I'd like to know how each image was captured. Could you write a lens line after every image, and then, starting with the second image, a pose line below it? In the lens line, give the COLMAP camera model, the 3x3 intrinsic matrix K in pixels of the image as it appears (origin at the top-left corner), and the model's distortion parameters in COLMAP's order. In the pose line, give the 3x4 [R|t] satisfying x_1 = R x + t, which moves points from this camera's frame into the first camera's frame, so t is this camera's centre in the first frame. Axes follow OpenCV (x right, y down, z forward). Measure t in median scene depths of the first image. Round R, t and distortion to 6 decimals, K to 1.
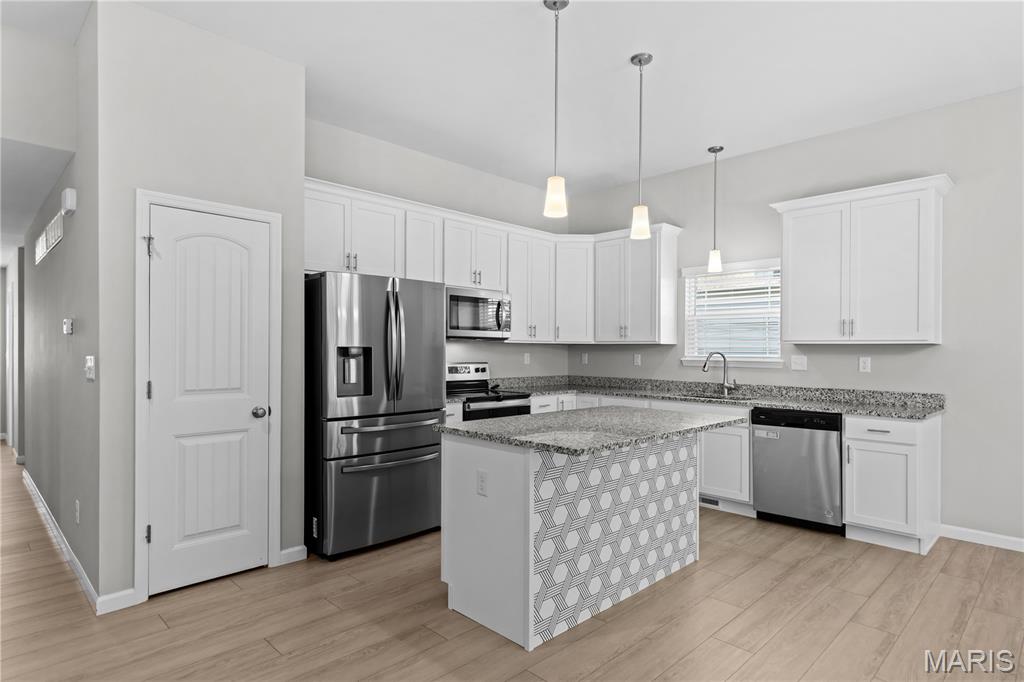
lens RADIAL K [[560.3, 0, 517.2], [0, 560.3, 347.0], [0, 0, 1]] dist [0.011206, -0.001017]
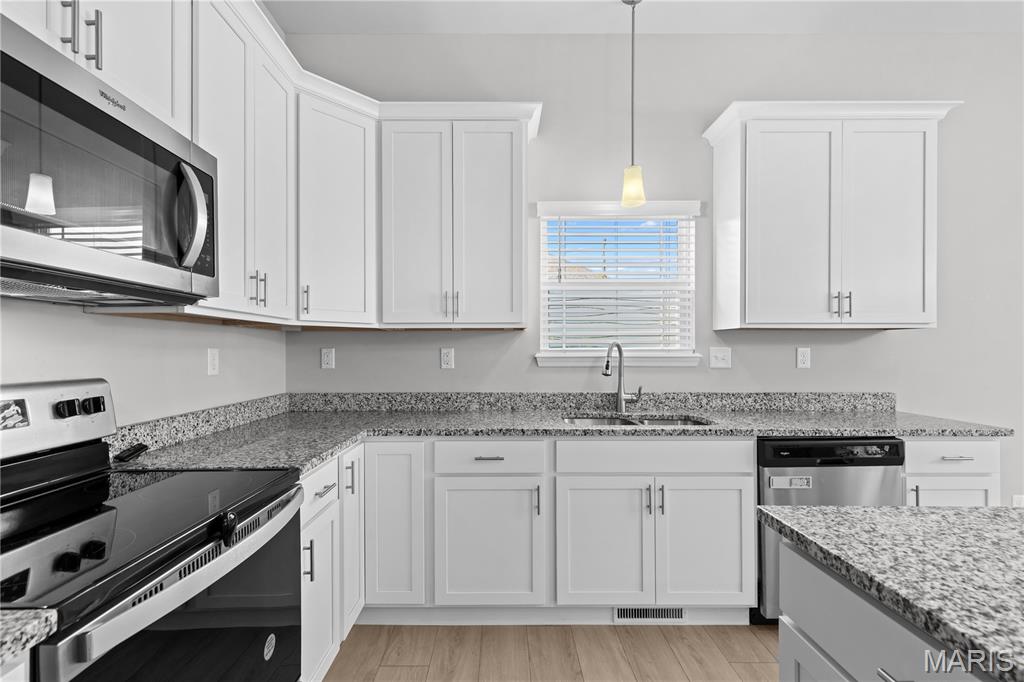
lens RADIAL K [[467.5, 0, 500.9], [0, 467.5, 346.9], [0, 0, 1]] dist [0.004986, -0.000283]
pose [[0.706807, -0.005197, 0.707388, -0.098683], [0.002976, 0.999986, 0.004374, 0.012398], [-0.707401, -0.000986, 0.706812, 0.823008]]
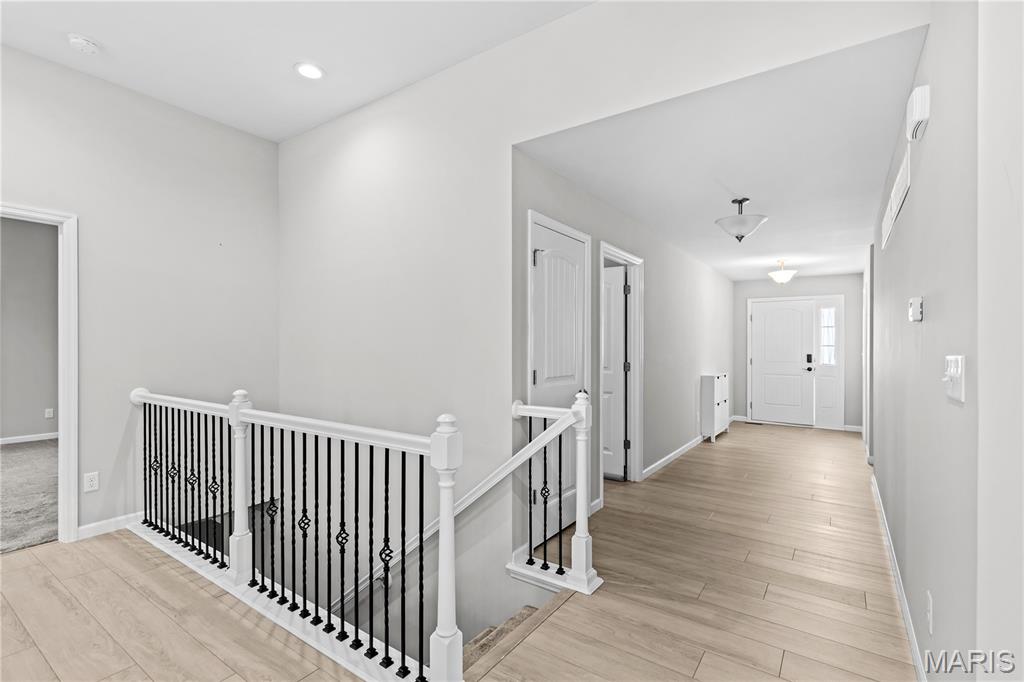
lens RADIAL K [[467.5, 0, 517.0], [0, 467.5, 349.7], [0, 0, 1]] dist [0.004986, -0.000283]
pose [[0.182941, 0.004625, -0.983113, -0.263630], [-0.001771, 0.999989, 0.004375, 0.006610], [0.983122, 0.000941, 0.182947, 0.340550]]
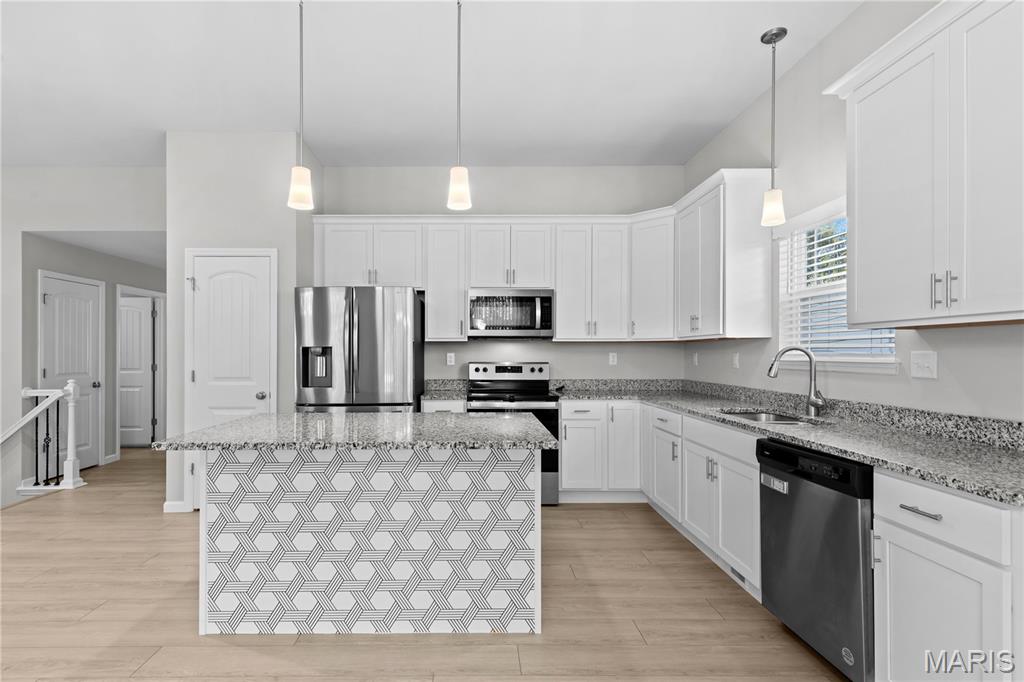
lens RADIAL K [[490.8, 0, 475.6], [0, 490.8, 349.0], [0, 0, 1]] dist [0.005478, 0.000585]
pose [[0.706017, -0.014607, -0.708044, 0.559093], [0.009559, 0.999893, -0.011097, 0.015397], [0.708131, 0.001067, 0.706081, 0.387706]]
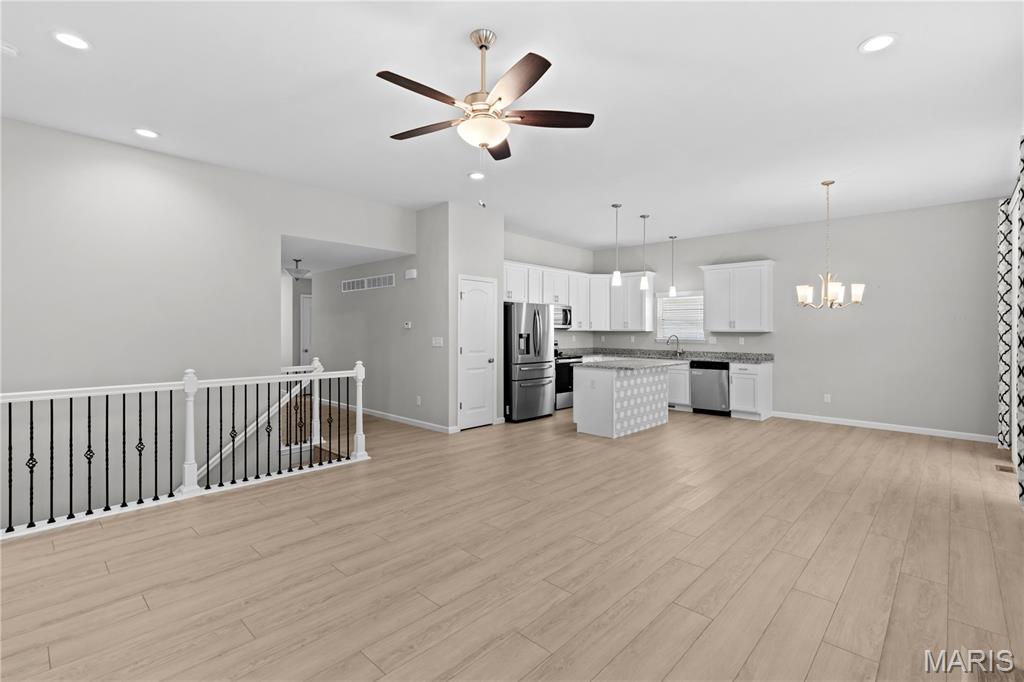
lens RADIAL K [[467.5, 0, 515.3], [0, 467.5, 324.8], [0, 0, 1]] dist [0.004986, -0.000283]
pose [[0.999551, -0.000608, 0.029964, -0.304477], [0.000892, 0.999955, -0.009458, -0.015299], [-0.029957, 0.009480, 0.999506, -0.767818]]
